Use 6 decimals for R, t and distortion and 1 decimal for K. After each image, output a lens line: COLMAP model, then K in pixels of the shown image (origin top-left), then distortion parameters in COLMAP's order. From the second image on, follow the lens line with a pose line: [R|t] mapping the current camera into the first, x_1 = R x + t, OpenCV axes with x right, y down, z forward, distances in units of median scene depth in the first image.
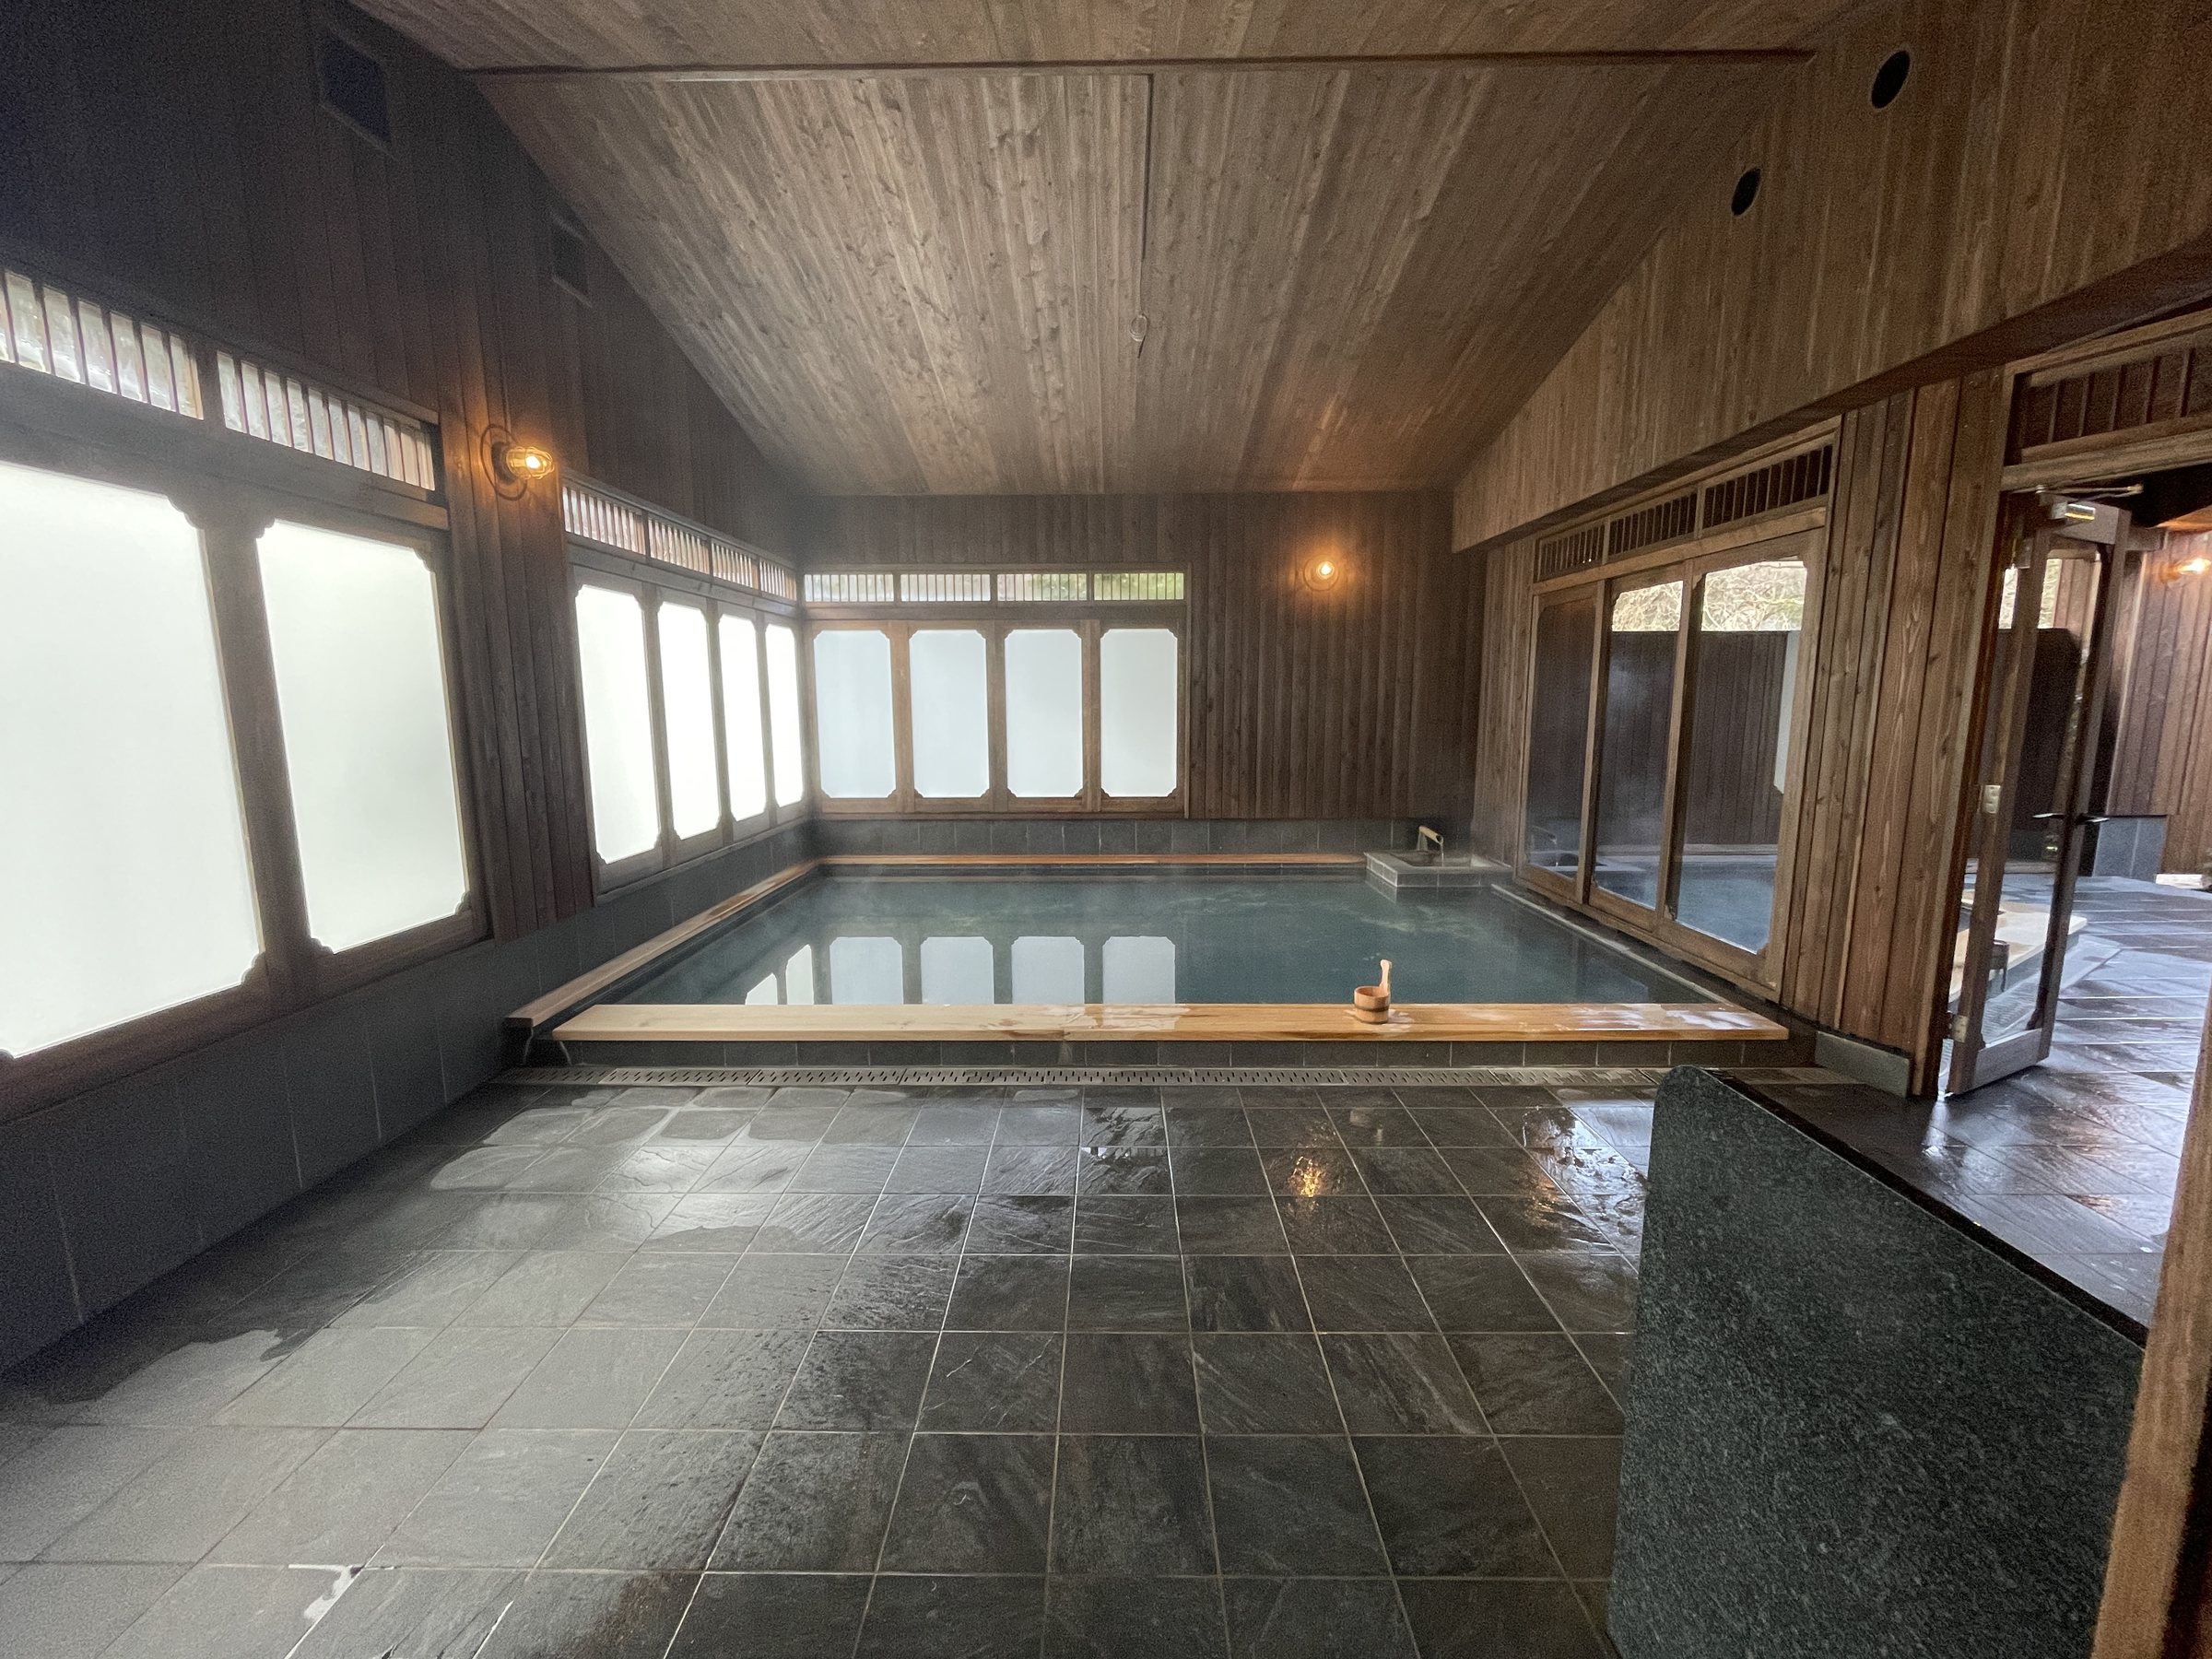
lens RADIAL K [[893.7, 0, 1105.7], [0, 893.7, 827.4], [0, 0, 1]] dist [-0.002165, 0.000269]
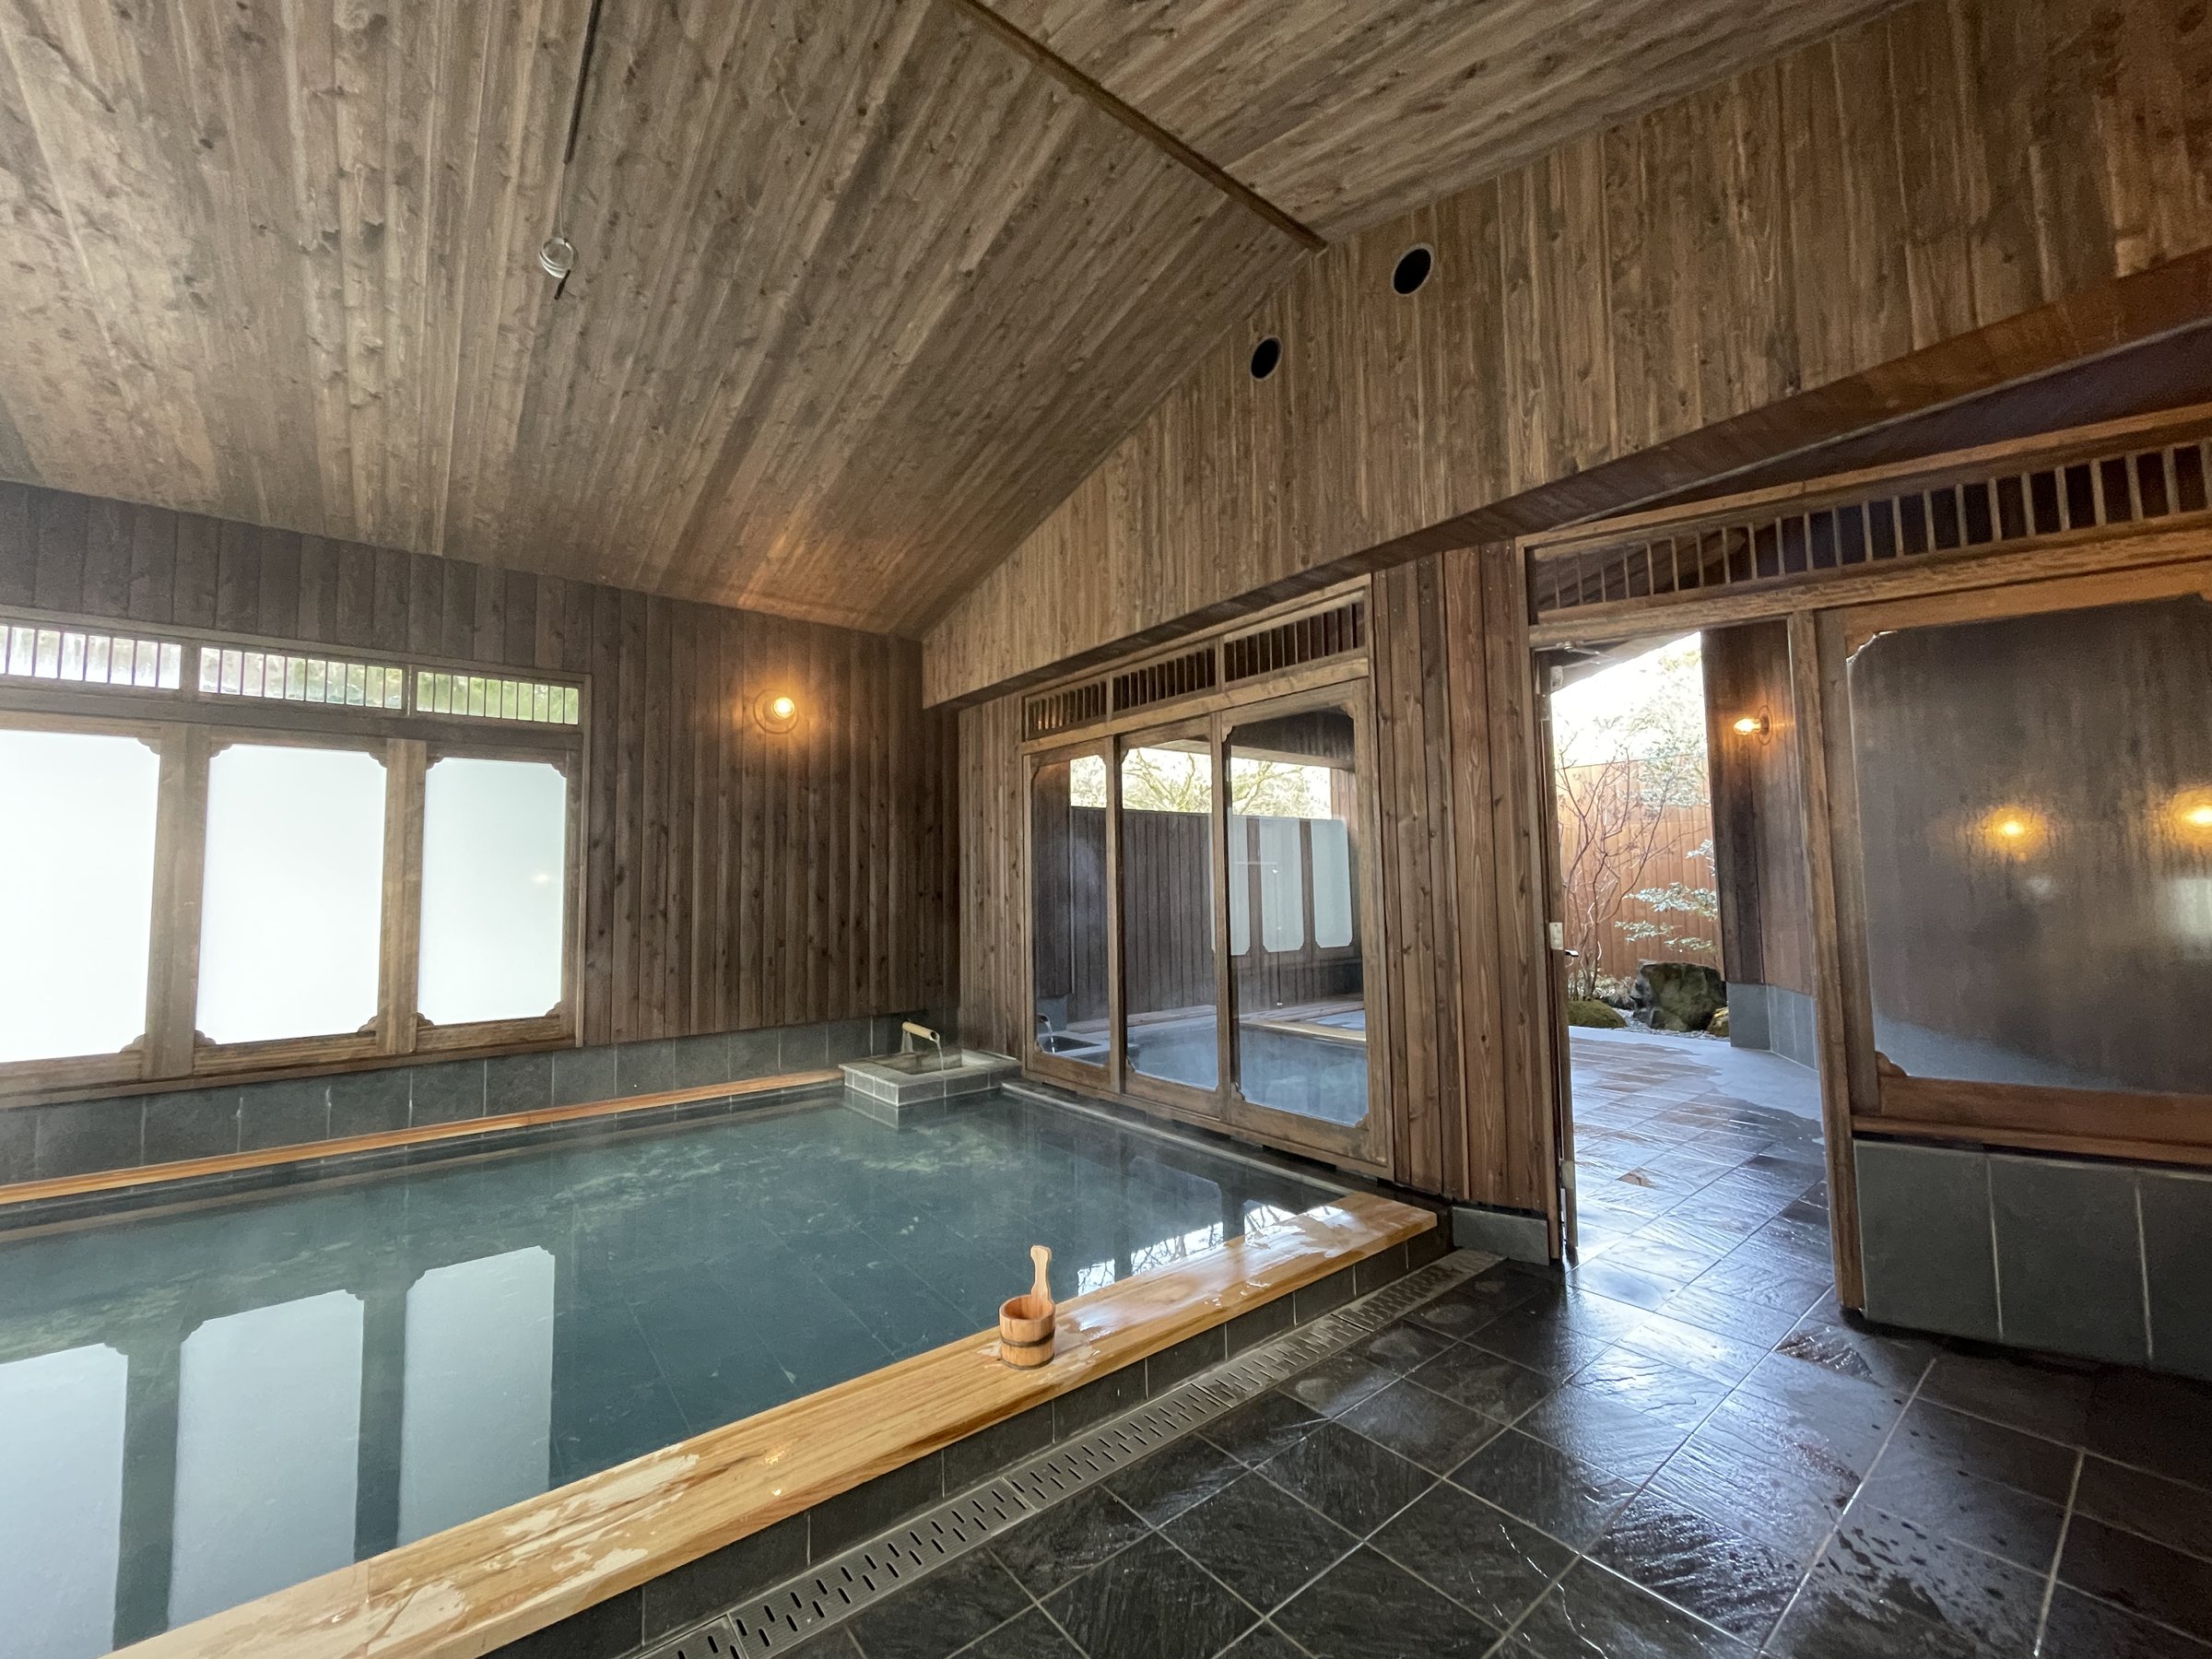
lens RADIAL K [[893.7, 0, 1106.1], [0, 893.7, 825.7], [0, 0, 1]] dist [-0.002165, 0.000269]
pose [[0.776857, 0.035742, 0.628661, -0.041303], [0.102975, 0.977735, -0.182837, -0.014714], [-0.621199, 0.206775, 0.755881, 0.360815]]
